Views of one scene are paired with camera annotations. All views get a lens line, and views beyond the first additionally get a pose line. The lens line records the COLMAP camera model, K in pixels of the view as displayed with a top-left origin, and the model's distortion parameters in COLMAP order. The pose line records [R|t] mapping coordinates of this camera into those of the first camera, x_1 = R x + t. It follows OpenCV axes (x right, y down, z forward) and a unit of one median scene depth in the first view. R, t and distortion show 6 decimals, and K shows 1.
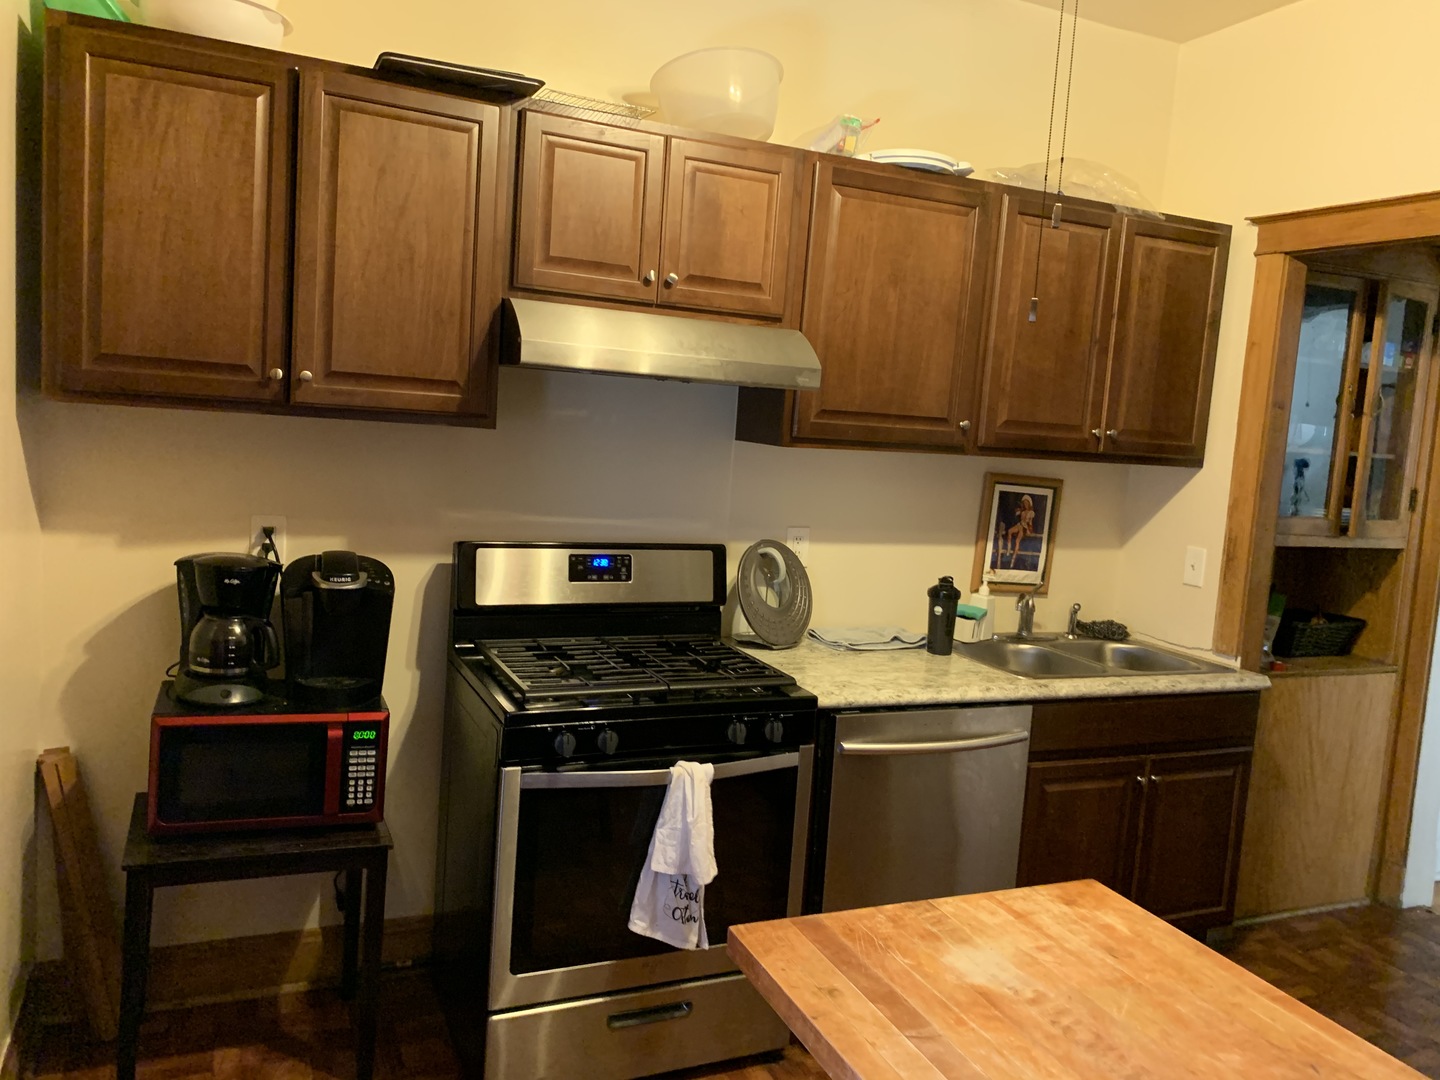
lens RADIAL K [[1099.3, 0, 720.2], [0, 1099.3, 536.5], [0, 0, 1]] dist [0.023431, -0.013941]
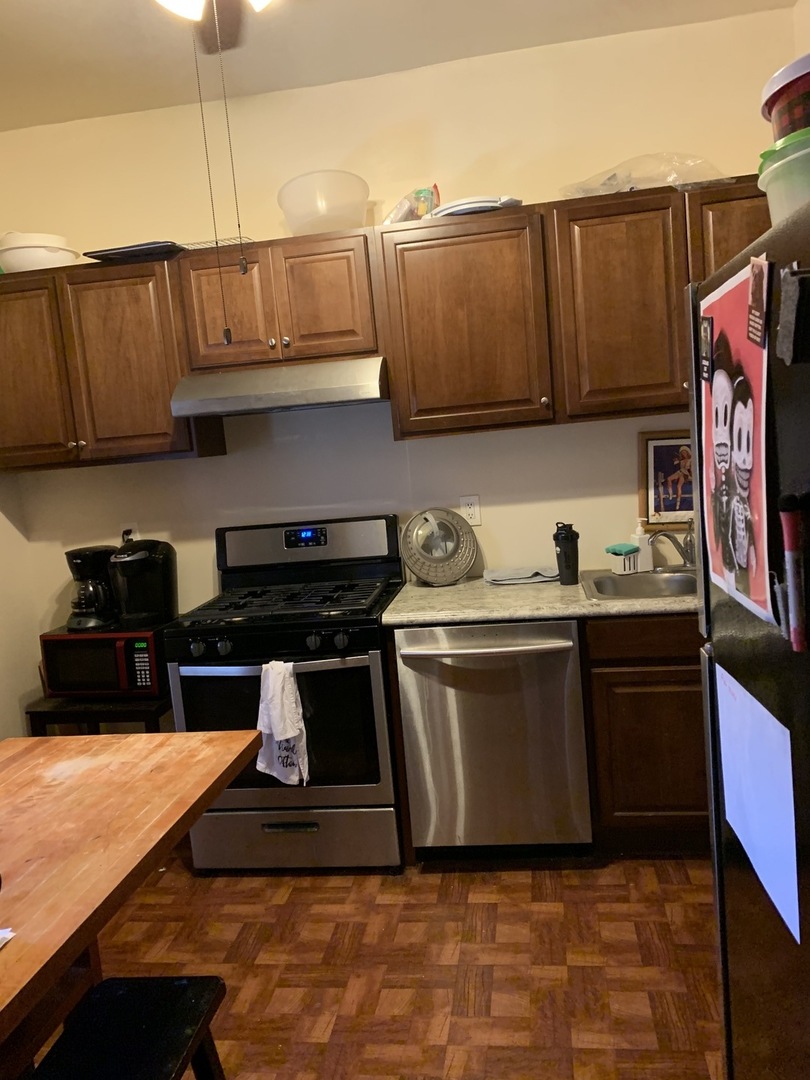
lens RADIAL K [[824.4, 0, 415.6], [0, 824.4, 540.3], [0, 0, 1]] dist [0.023431, -0.013941]
pose [[0.833799, -0.077141, -0.546652, 0.630027], [0.087654, 0.996127, -0.006873, 0.052731], [0.545065, -0.042186, 0.837332, 0.131515]]
